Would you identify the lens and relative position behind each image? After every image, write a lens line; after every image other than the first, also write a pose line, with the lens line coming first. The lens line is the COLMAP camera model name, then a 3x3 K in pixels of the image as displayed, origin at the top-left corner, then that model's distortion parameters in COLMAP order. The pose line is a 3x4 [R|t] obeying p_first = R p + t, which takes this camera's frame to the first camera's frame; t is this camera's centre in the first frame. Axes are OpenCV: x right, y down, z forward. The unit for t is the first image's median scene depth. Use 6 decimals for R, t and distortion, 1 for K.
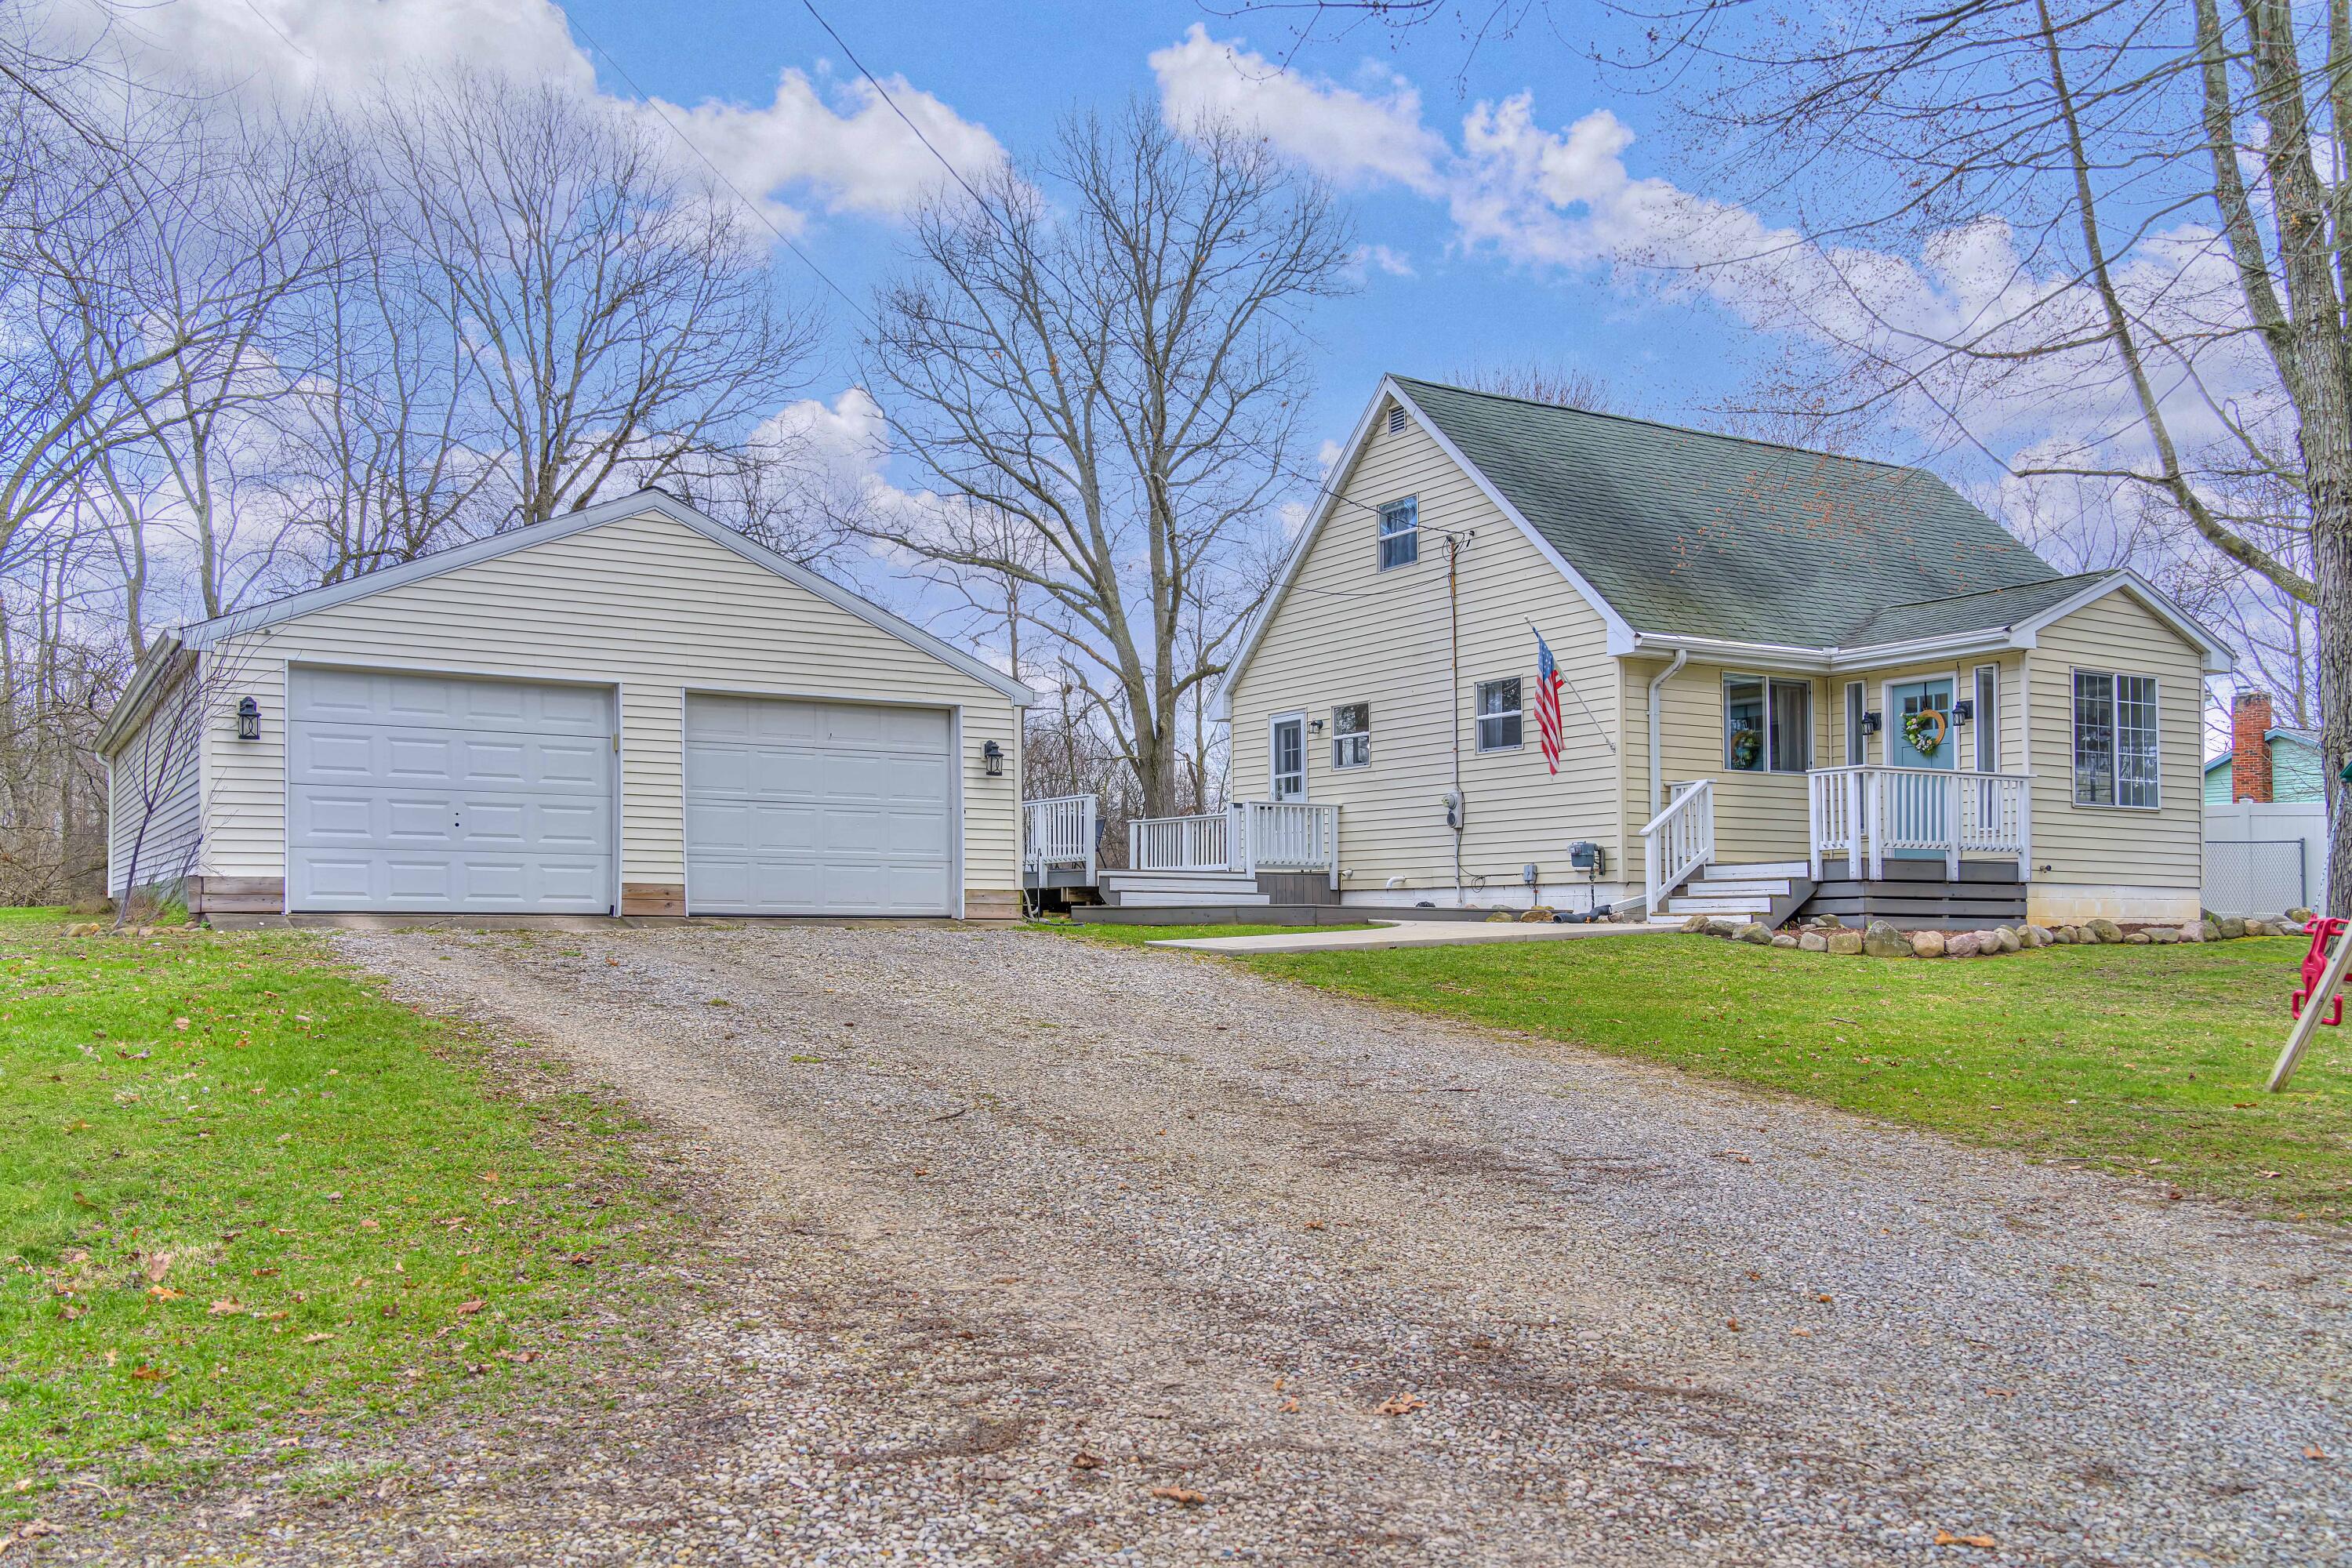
lens RADIAL K [[2002.9, 0, 1122.6], [0, 2002.9, 783.5], [0, 0, 1]] dist [0.004701, 0.000888]
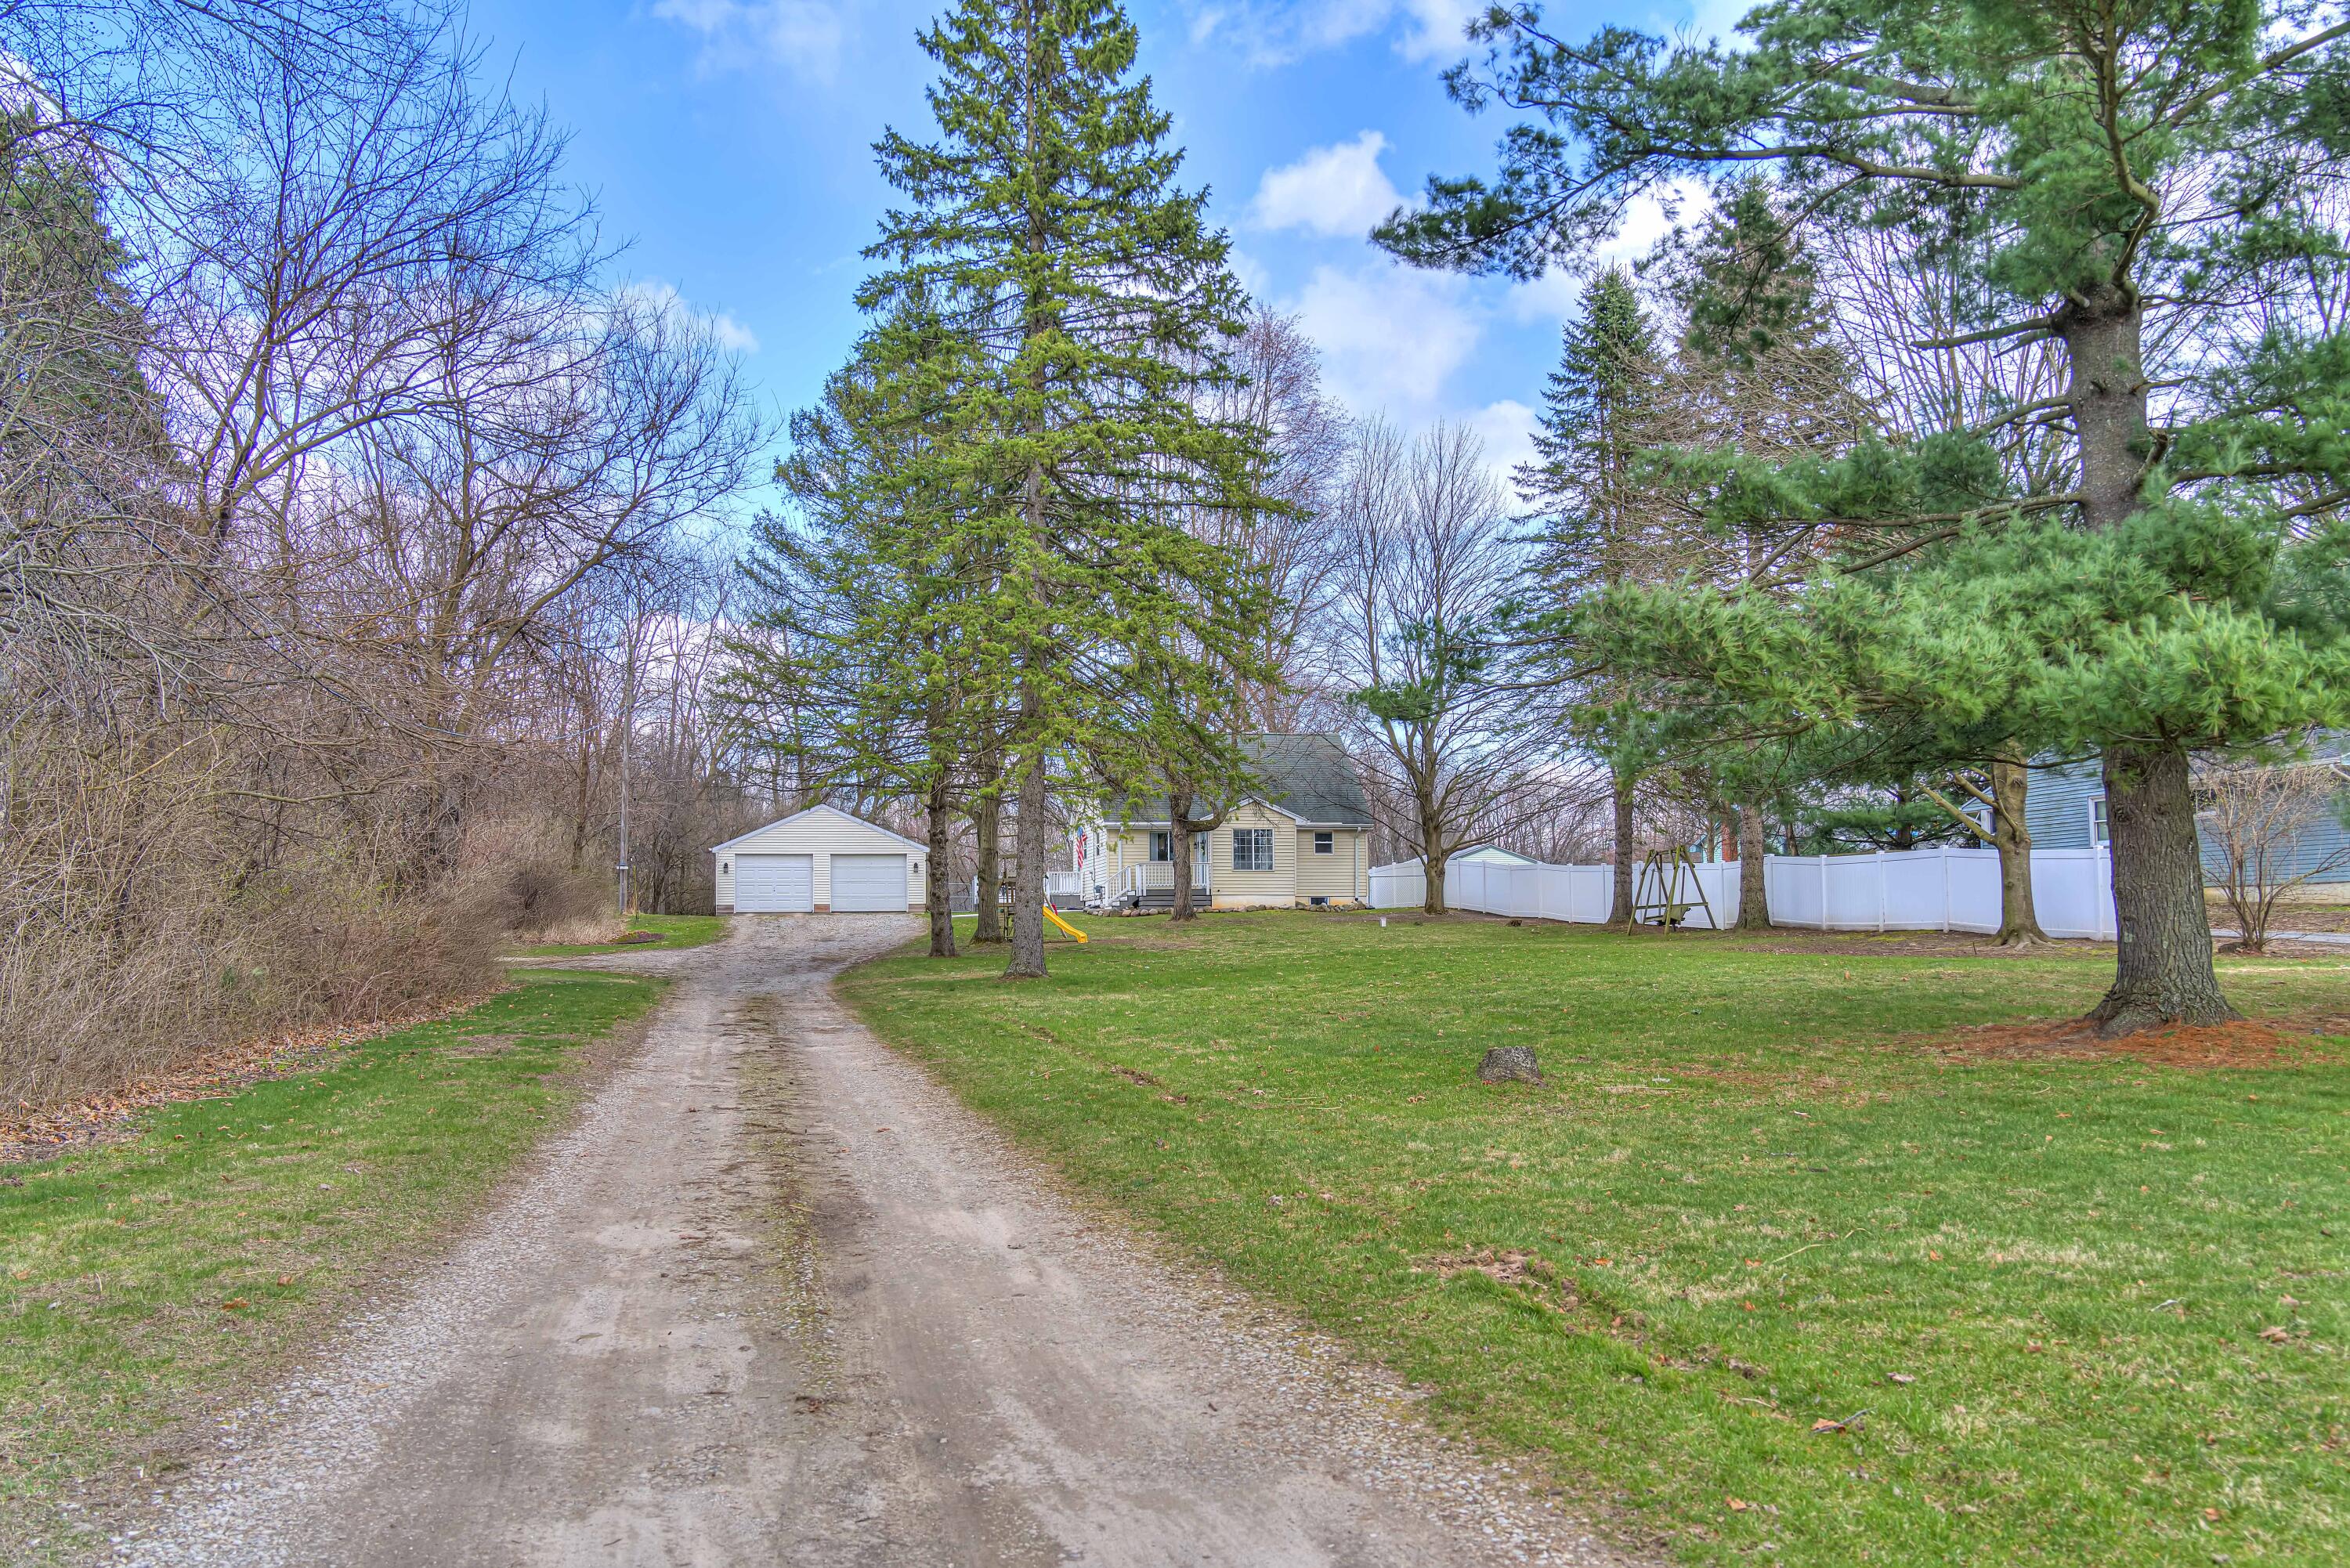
lens RADIAL K [[1911.5, 0, 1175.0], [0, 1911.5, 784.0], [0, 0, 1]] dist [-0.006569, -0.001063]
pose [[0.953312, -0.040664, -0.299236, 1.169241], [0.035877, 0.999125, -0.021474, -0.058943], [0.299847, 0.009736, 0.953938, -1.763511]]
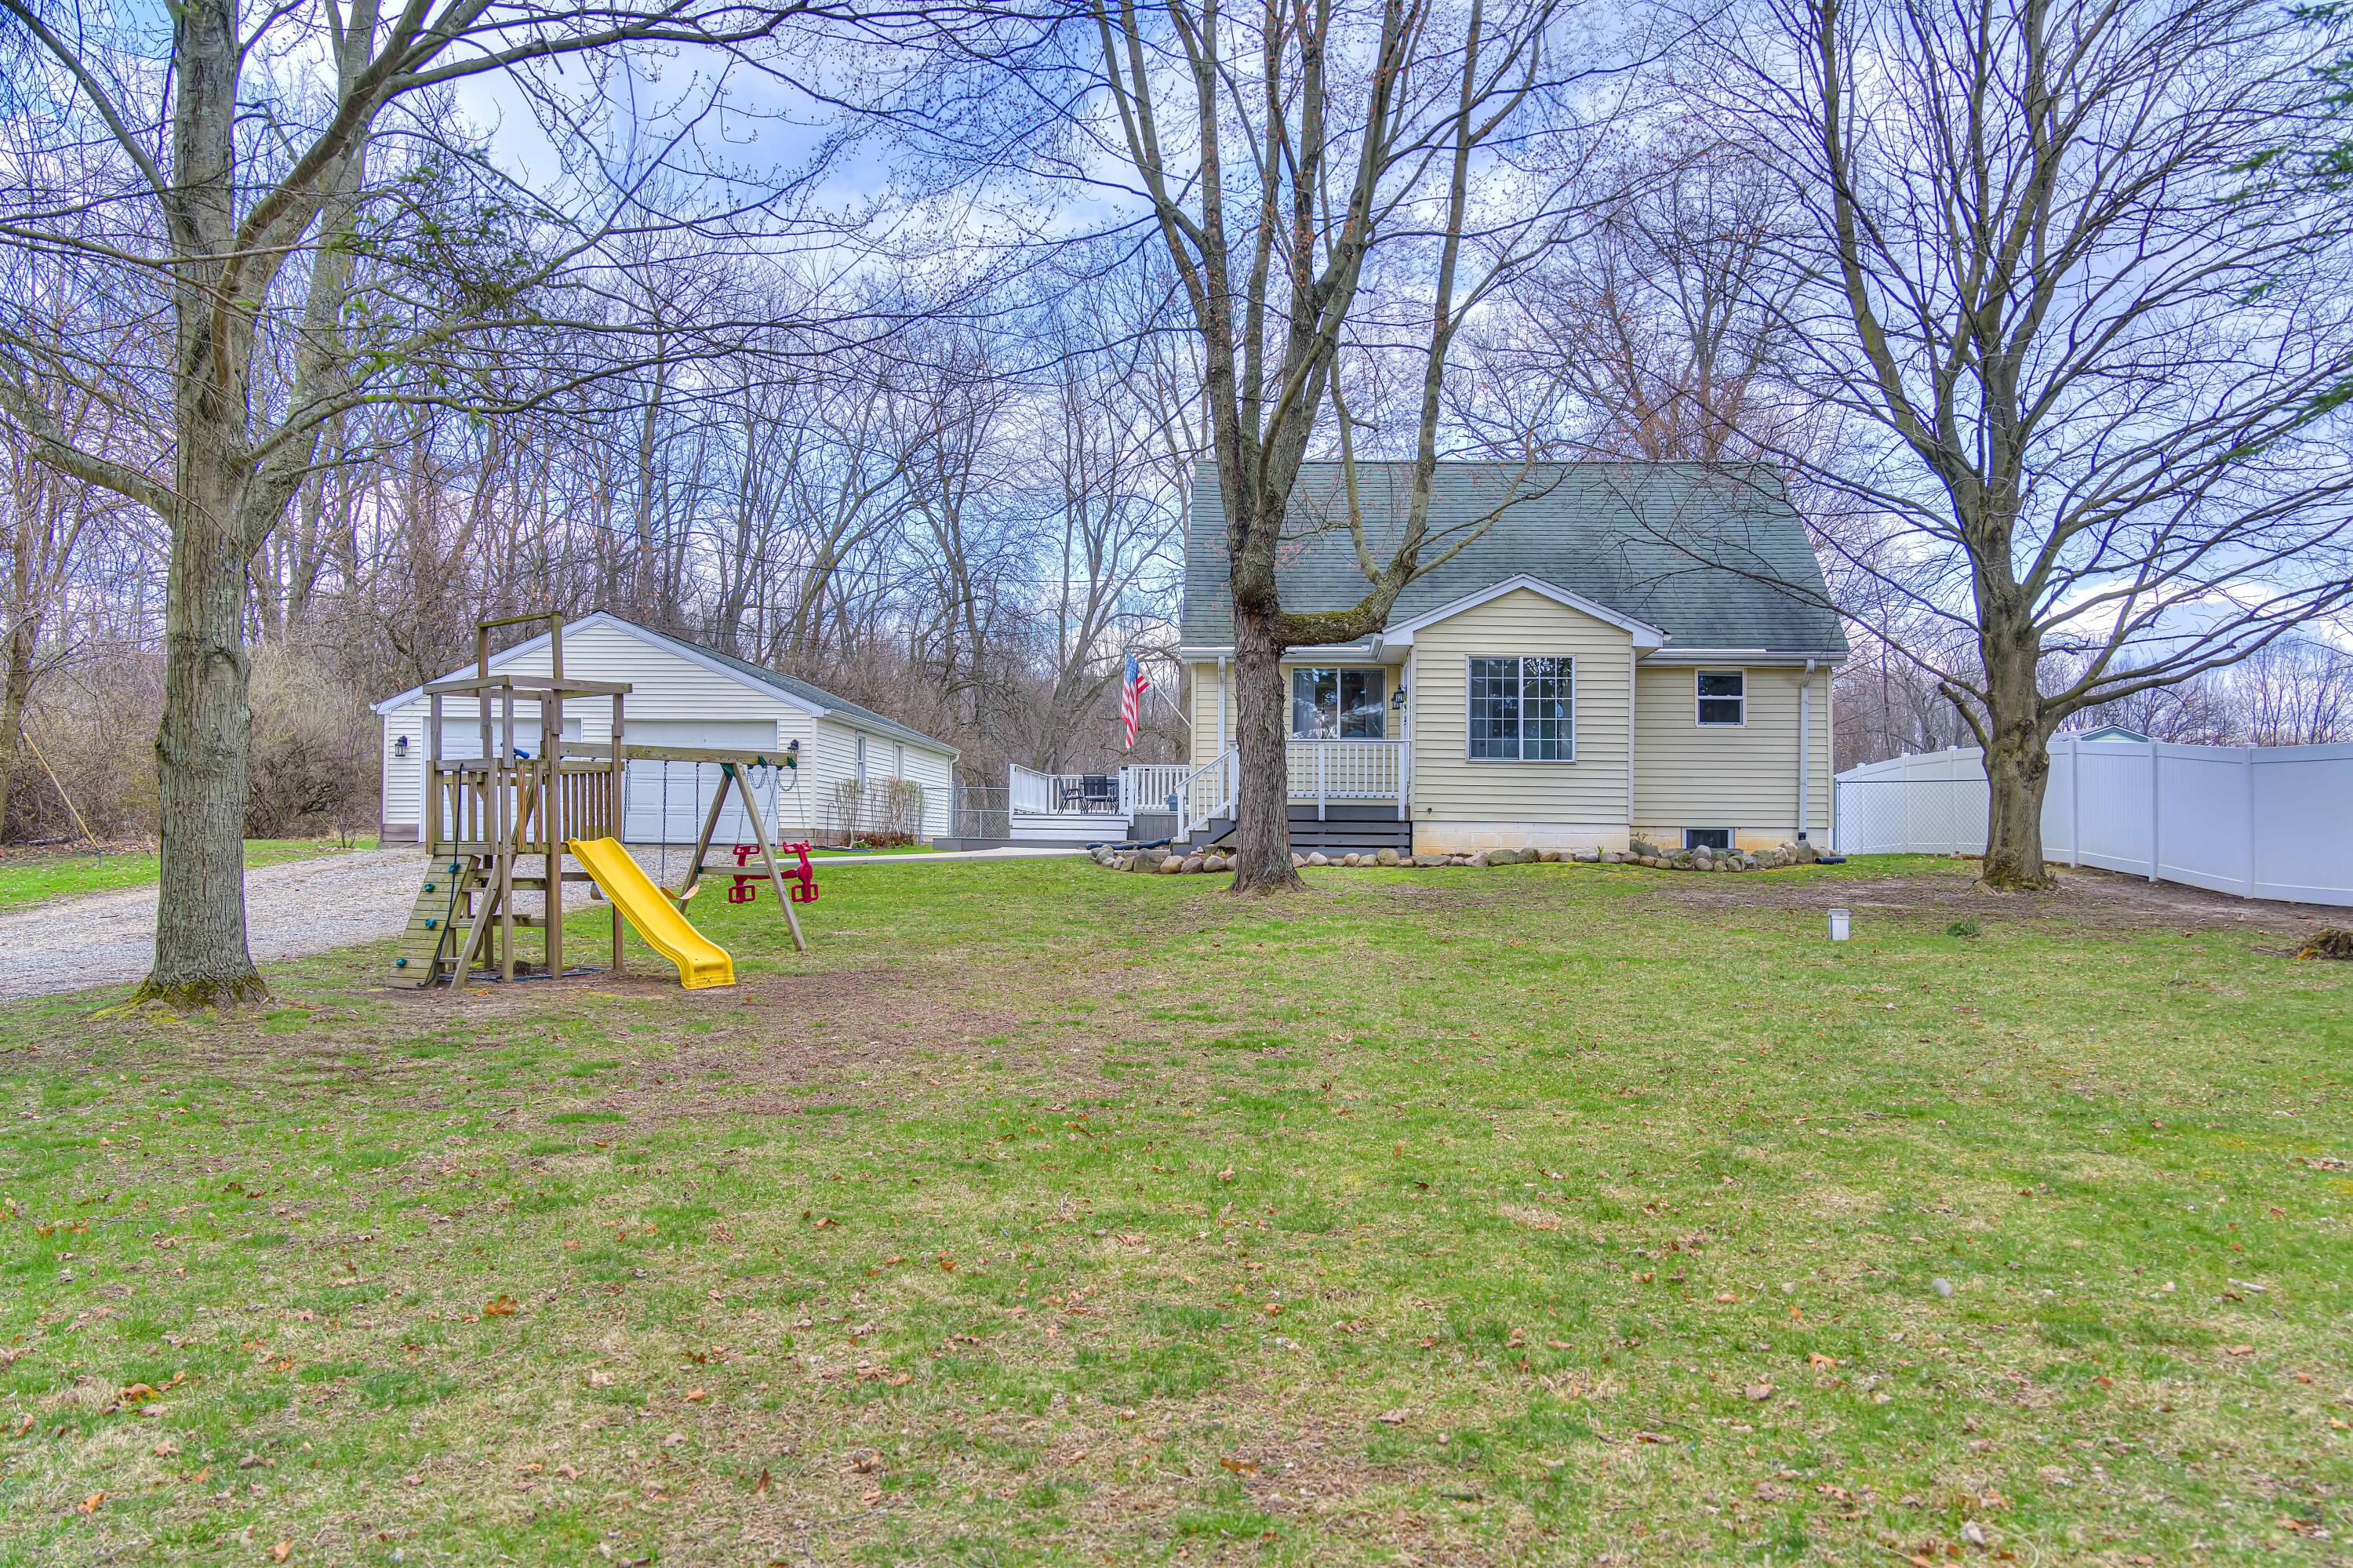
lens RADIAL K [[1914.1, 0, 1176.5], [0, 1914.1, 784.0], [0, 0, 1]] dist [-0.006569, -0.001063]
pose [[0.844010, -0.017300, -0.536049, 0.869920], [0.029842, 0.999446, 0.014731, 0.001403], [0.535497, -0.028430, 0.844058, -0.136015]]
